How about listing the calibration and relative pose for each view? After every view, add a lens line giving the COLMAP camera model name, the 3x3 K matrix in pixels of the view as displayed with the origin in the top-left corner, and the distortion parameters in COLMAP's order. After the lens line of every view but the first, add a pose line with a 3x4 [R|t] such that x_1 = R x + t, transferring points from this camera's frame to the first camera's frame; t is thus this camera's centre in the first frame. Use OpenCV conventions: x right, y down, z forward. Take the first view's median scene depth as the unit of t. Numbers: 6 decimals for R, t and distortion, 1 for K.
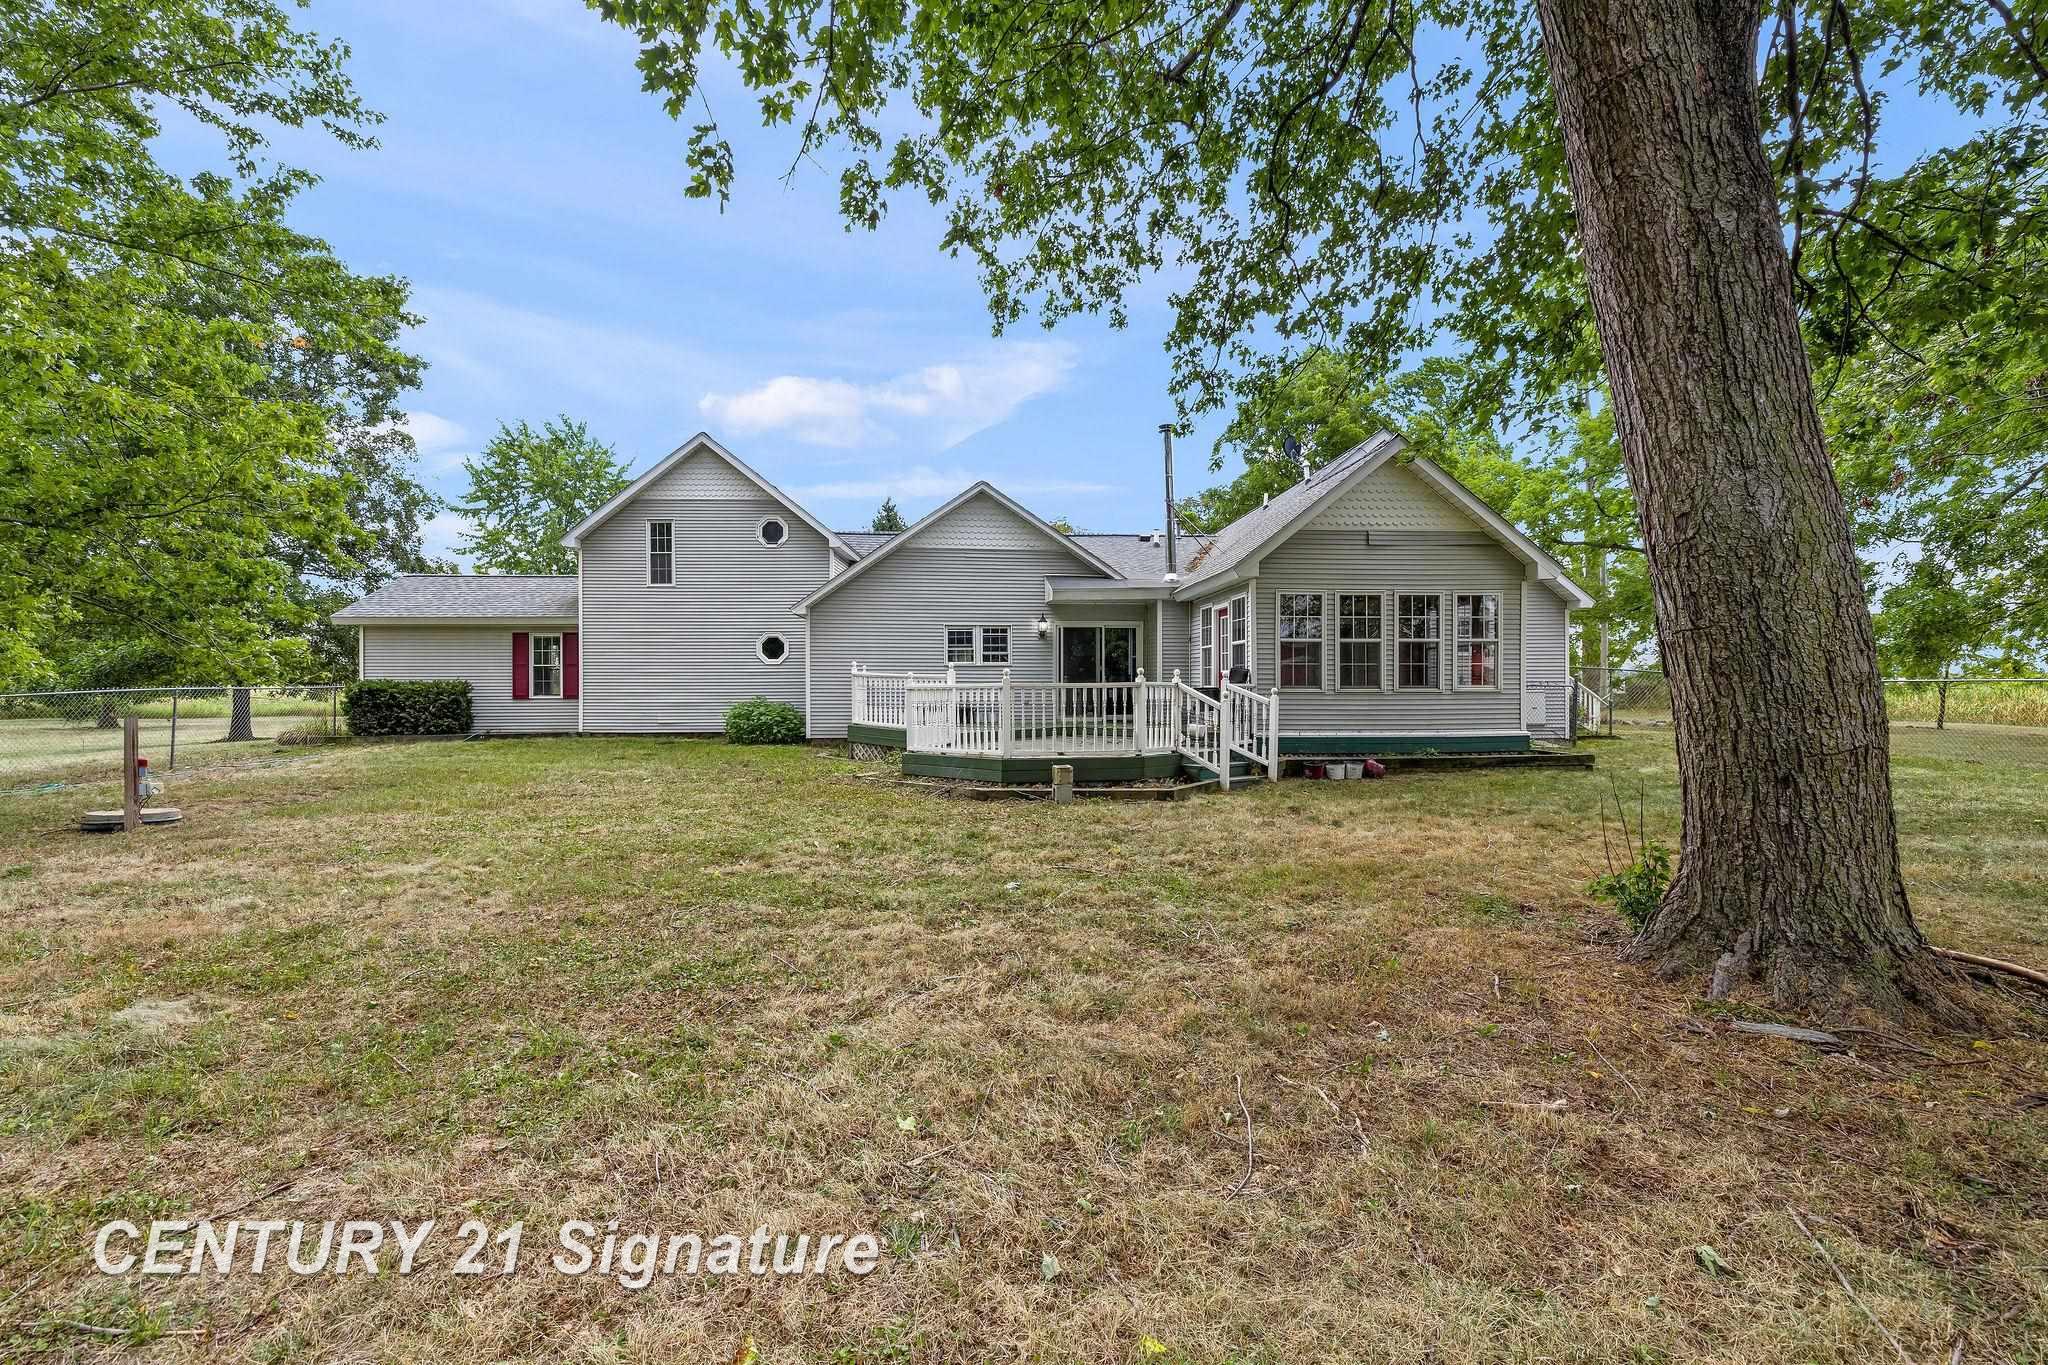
lens RADIAL K [[868.2, 0, 1019.4], [0, 868.2, 686.0], [0, 0, 1]] dist [0.011687, 0.000129]
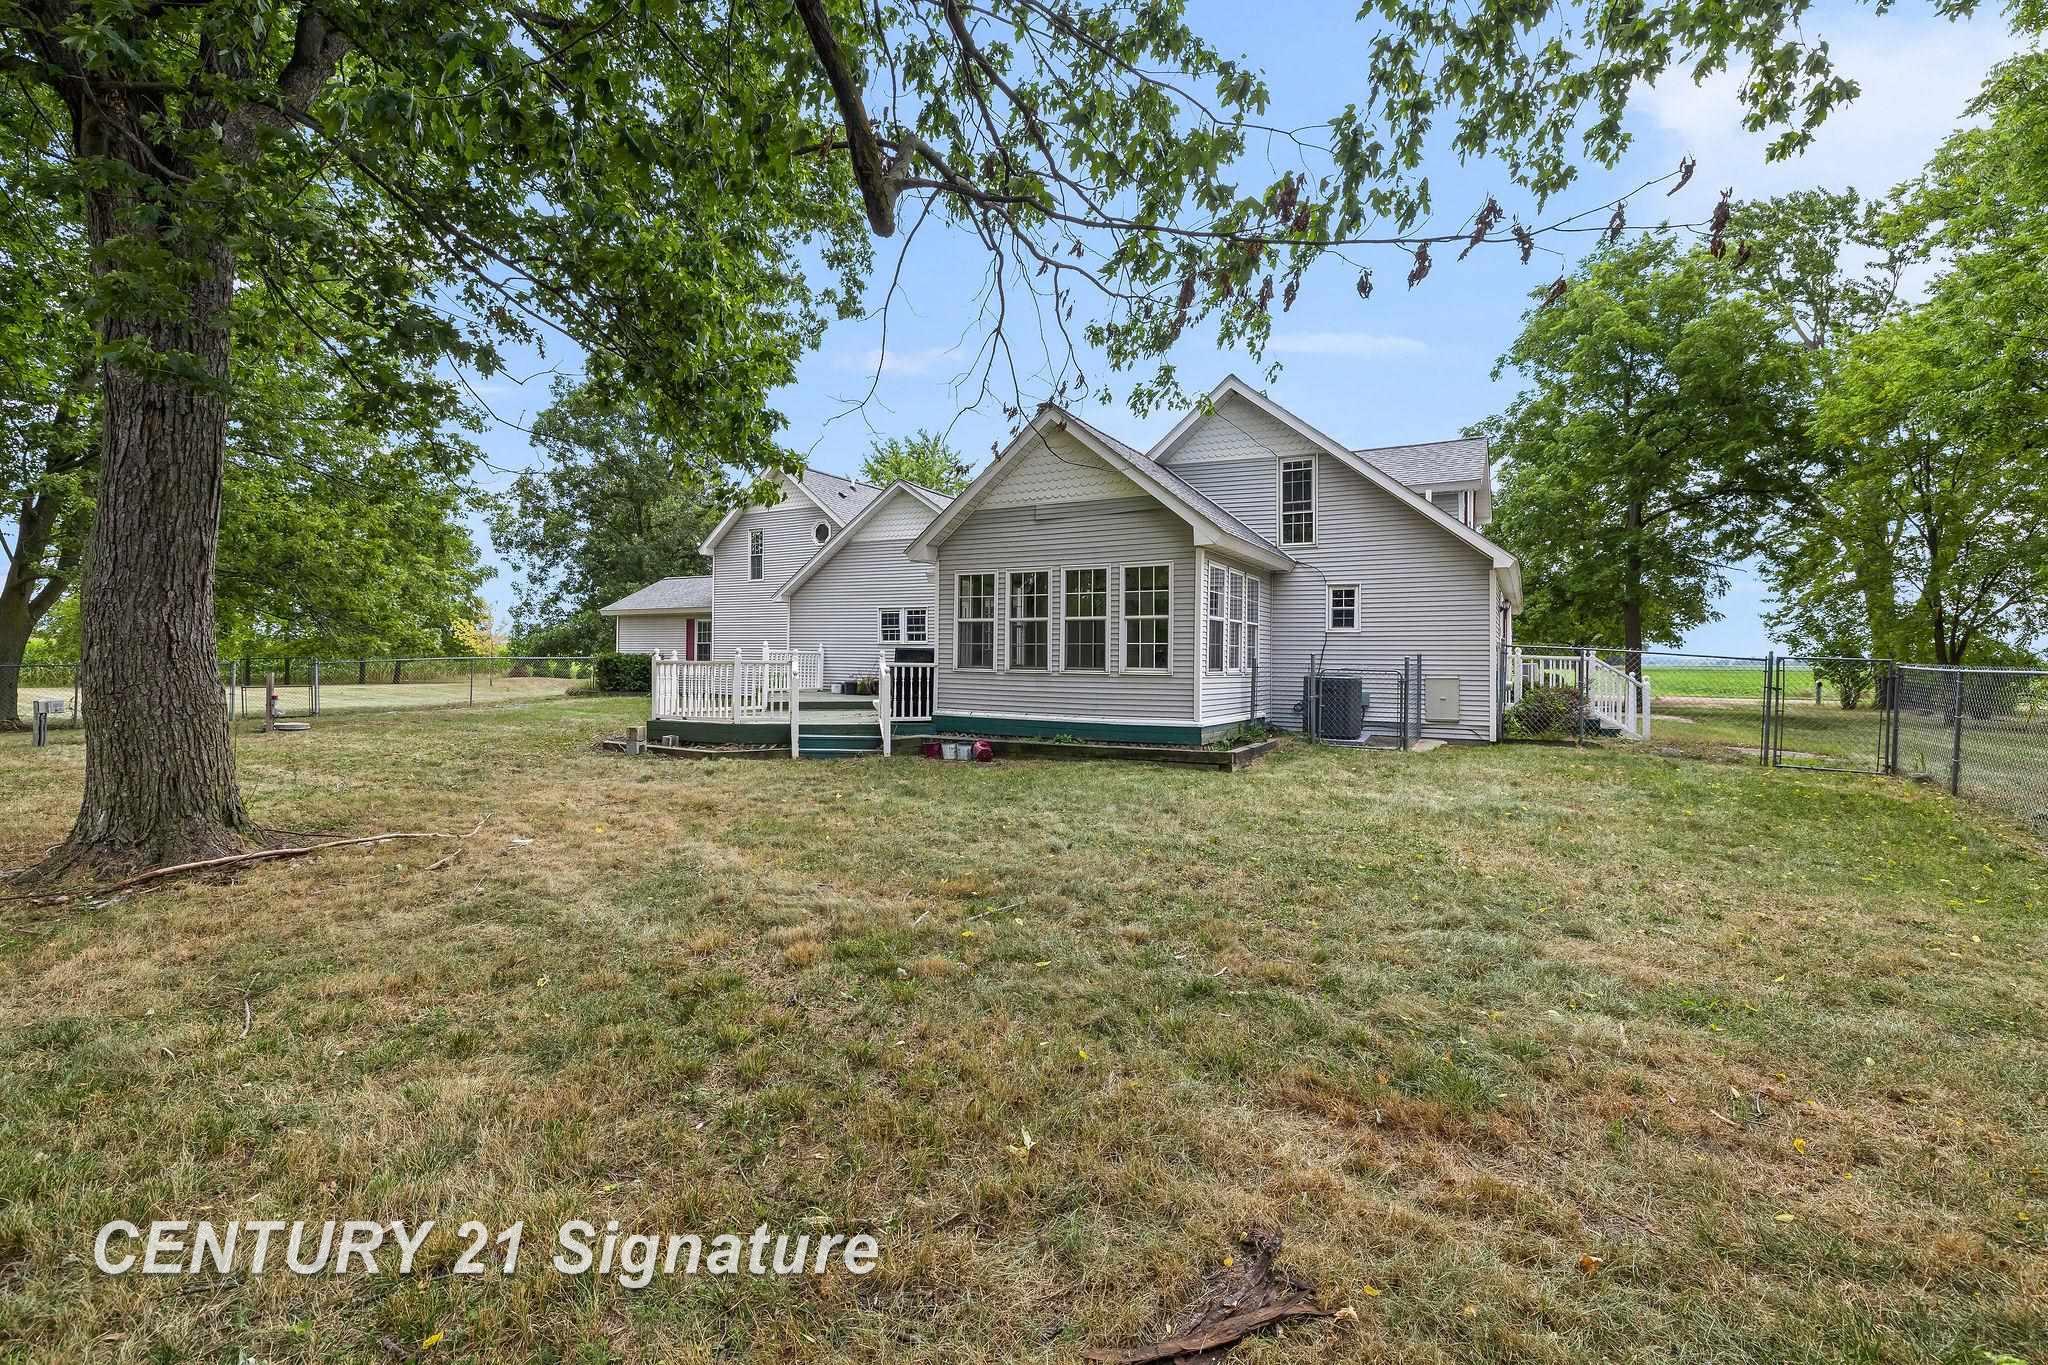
lens RADIAL K [[868.2, 0, 1021.3], [0, 868.2, 662.7], [0, 0, 1]] dist [0.011687, 0.000129]
pose [[0.846570, 0.013383, -0.532109, 0.713698], [-0.011692, 0.999910, 0.006548, -0.008600], [0.532149, 0.000678, 0.846650, 0.144418]]
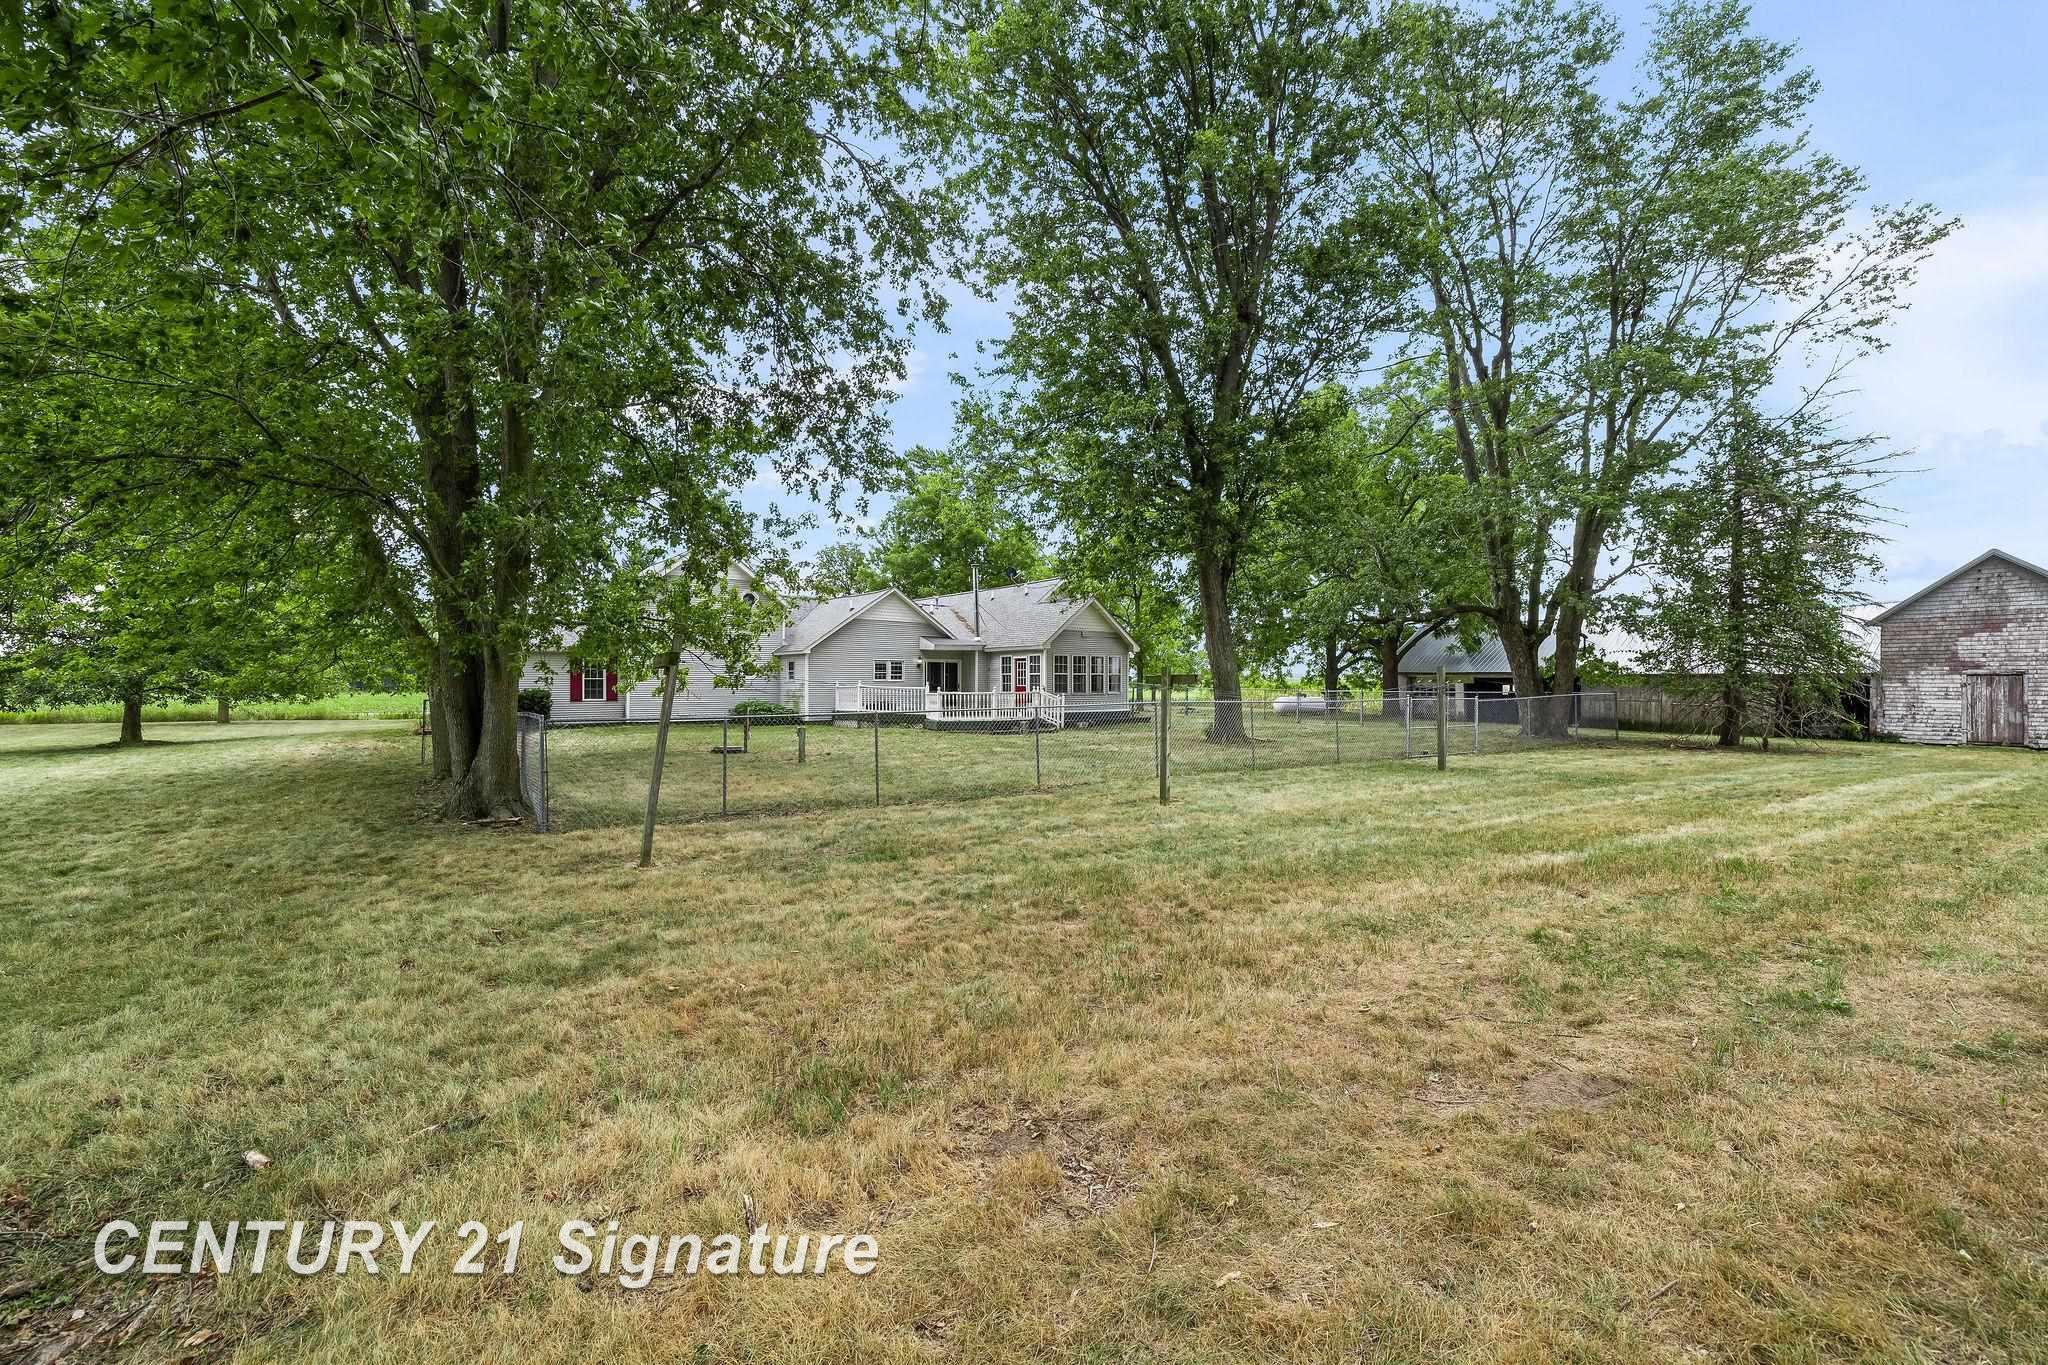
lens RADIAL K [[868.2, 0, 1021.2], [0, 868.2, 687.2], [0, 0, 1]] dist [0.011687, 0.000129]
pose [[0.828775, 0.000162, 0.559582, -0.932256], [-0.000011, 1.000000, -0.000274, -0.010437], [-0.559582, 0.000221, 0.828775, -0.803826]]
